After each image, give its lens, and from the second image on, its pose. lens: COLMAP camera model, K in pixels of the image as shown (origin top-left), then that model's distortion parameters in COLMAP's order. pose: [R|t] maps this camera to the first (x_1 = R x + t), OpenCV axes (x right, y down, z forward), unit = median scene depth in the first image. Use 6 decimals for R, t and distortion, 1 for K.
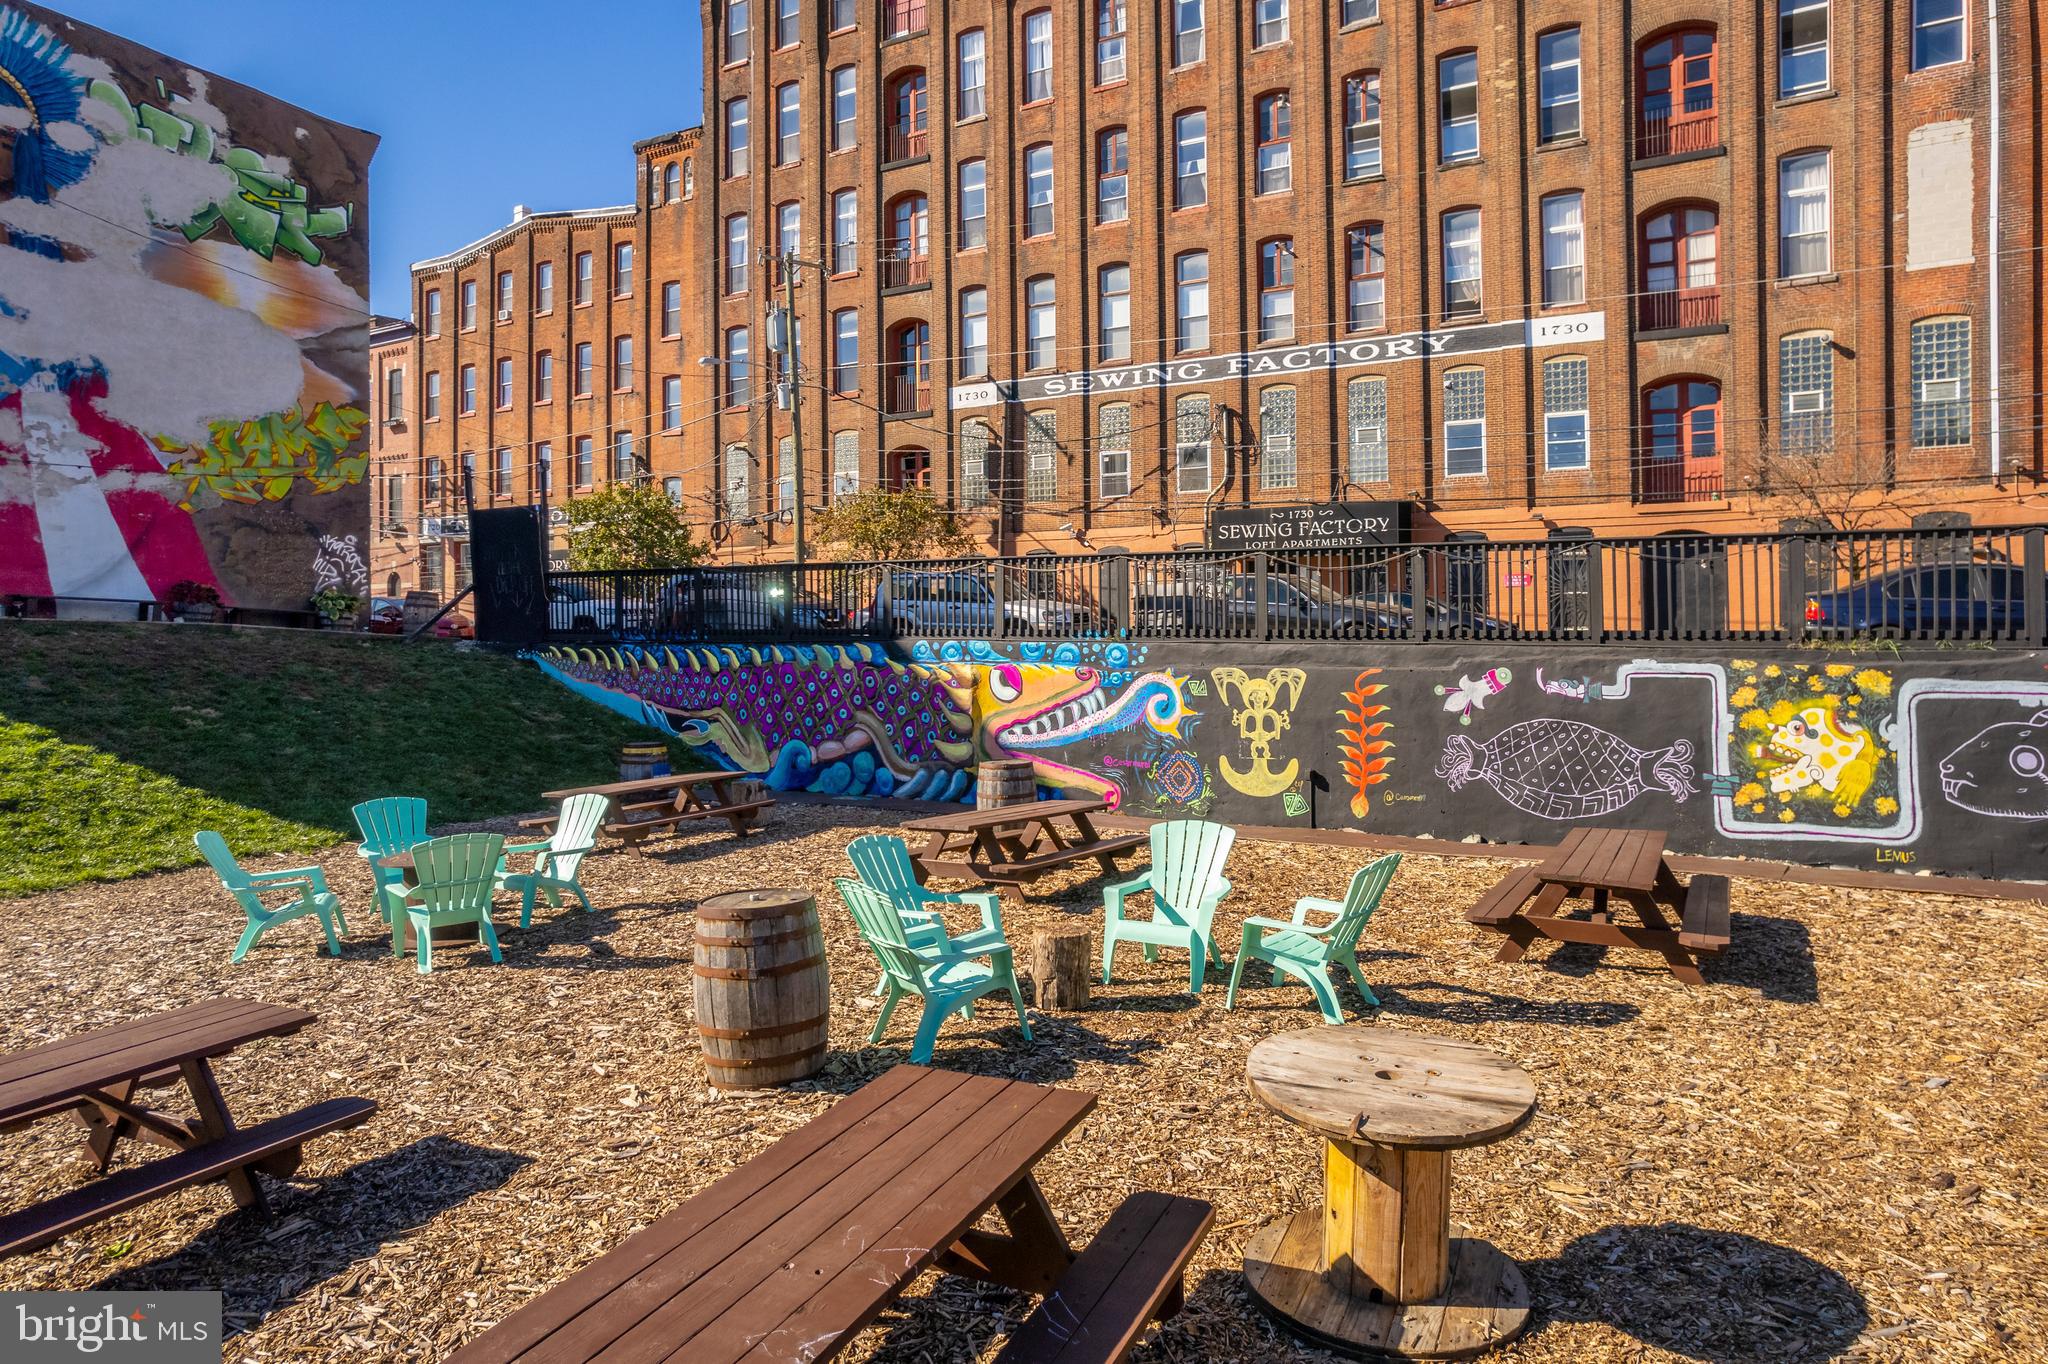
lens RADIAL K [[1319.9, 0, 989.3], [0, 1319.9, 607.1], [0, 0, 1]] dist [0.005061, 0.017391]
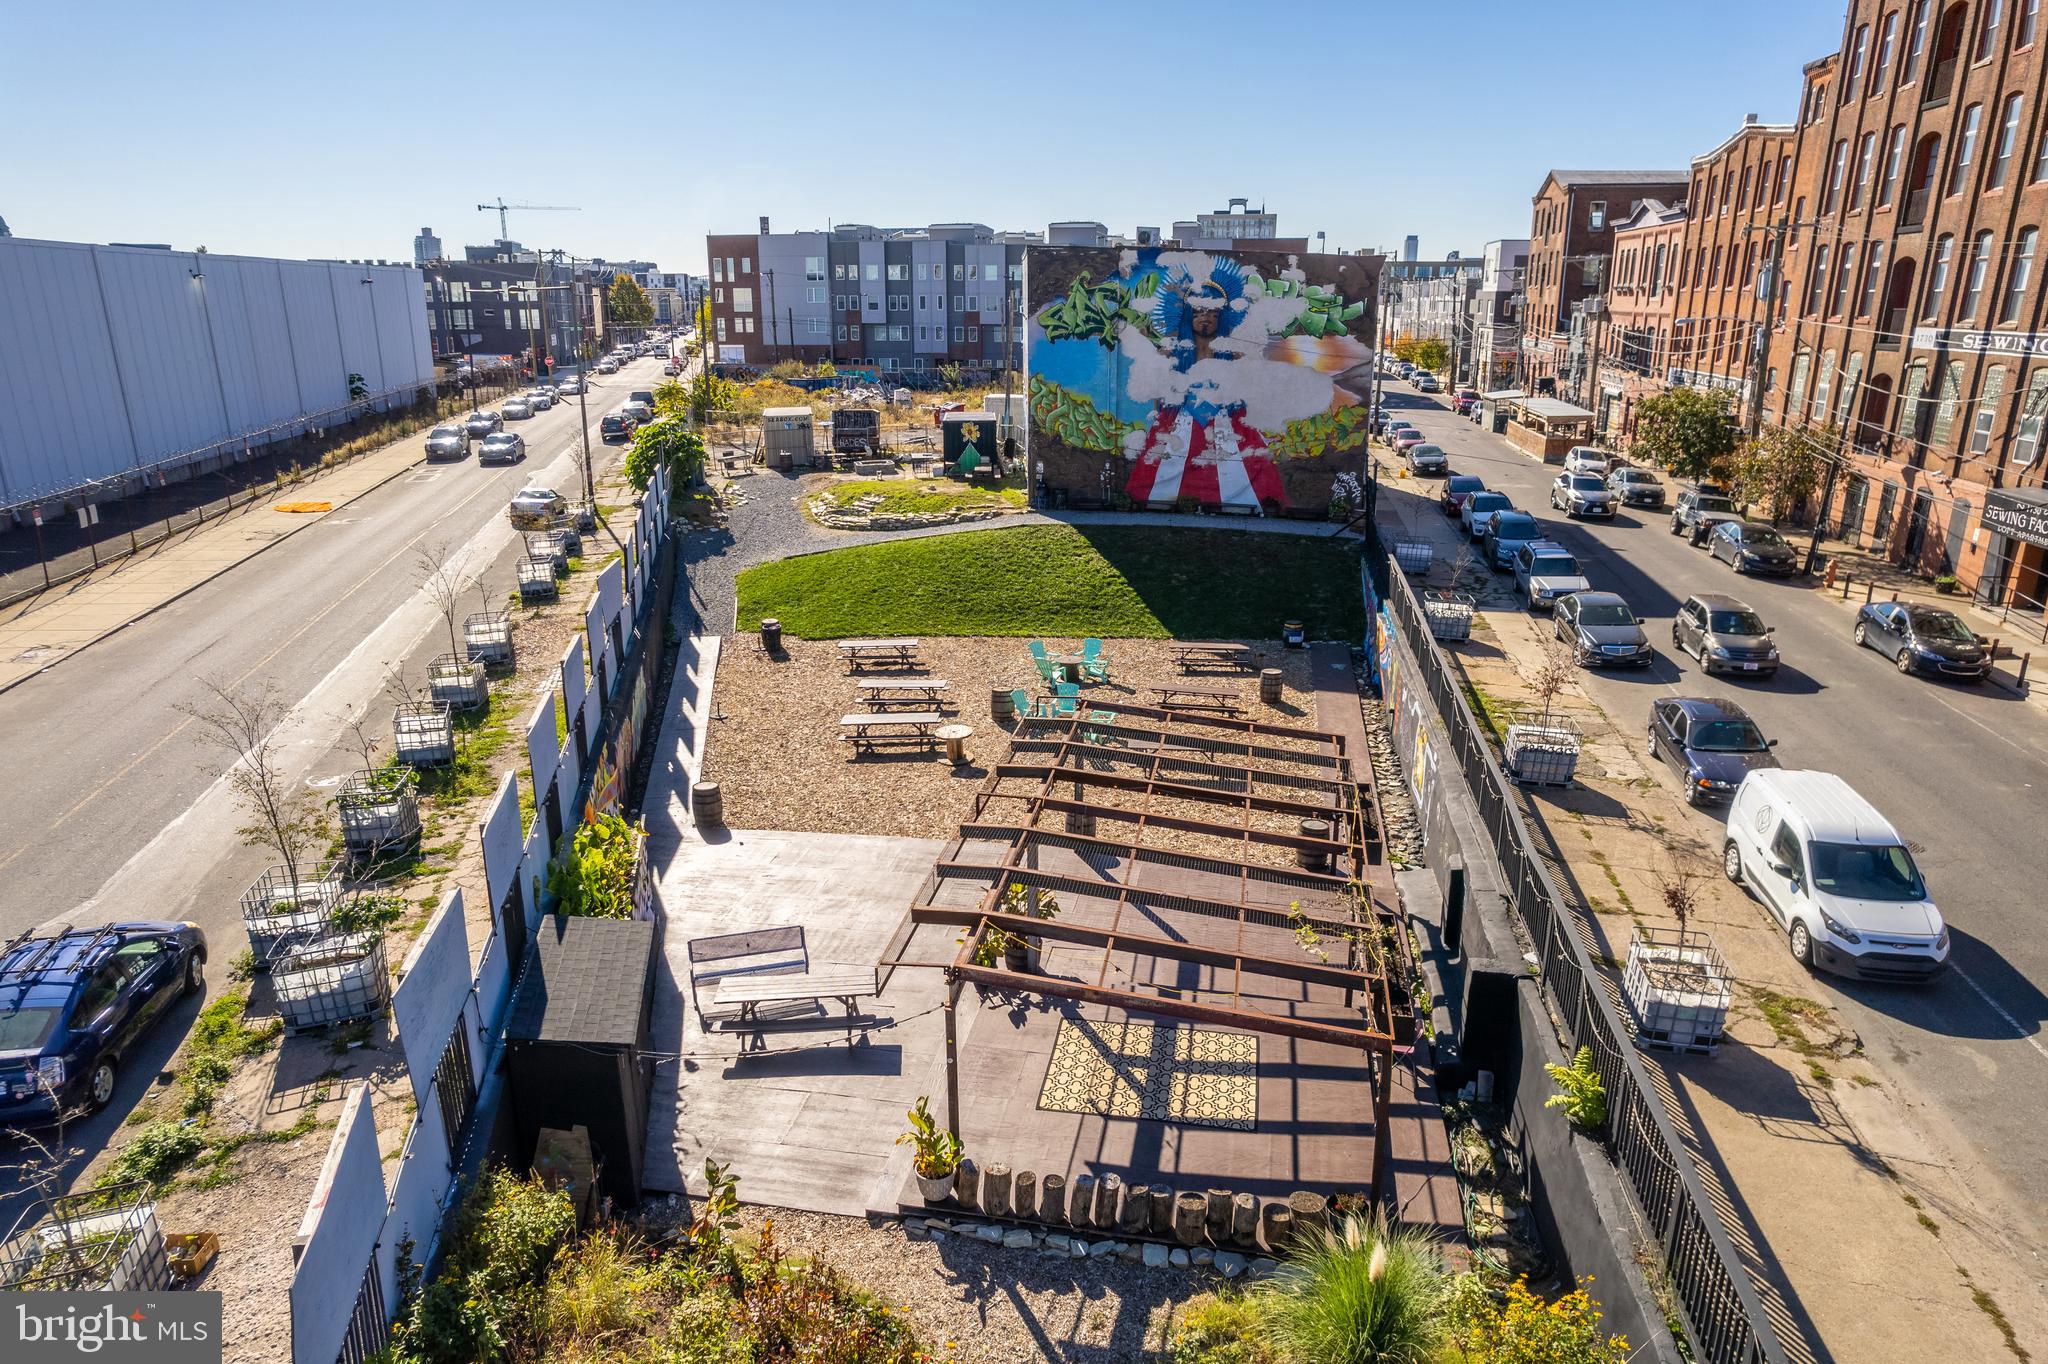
lens RADIAL K [[1319.9, 0, 1021.3], [0, 1319.9, 689.7], [0, 0, 1]] dist [0.005061, 0.017391]
pose [[0.386508, 0.272239, -0.881191, 1.232547], [0.016617, 0.953232, 0.301784, -0.366744], [0.922136, -0.131284, 0.363908, -0.252629]]
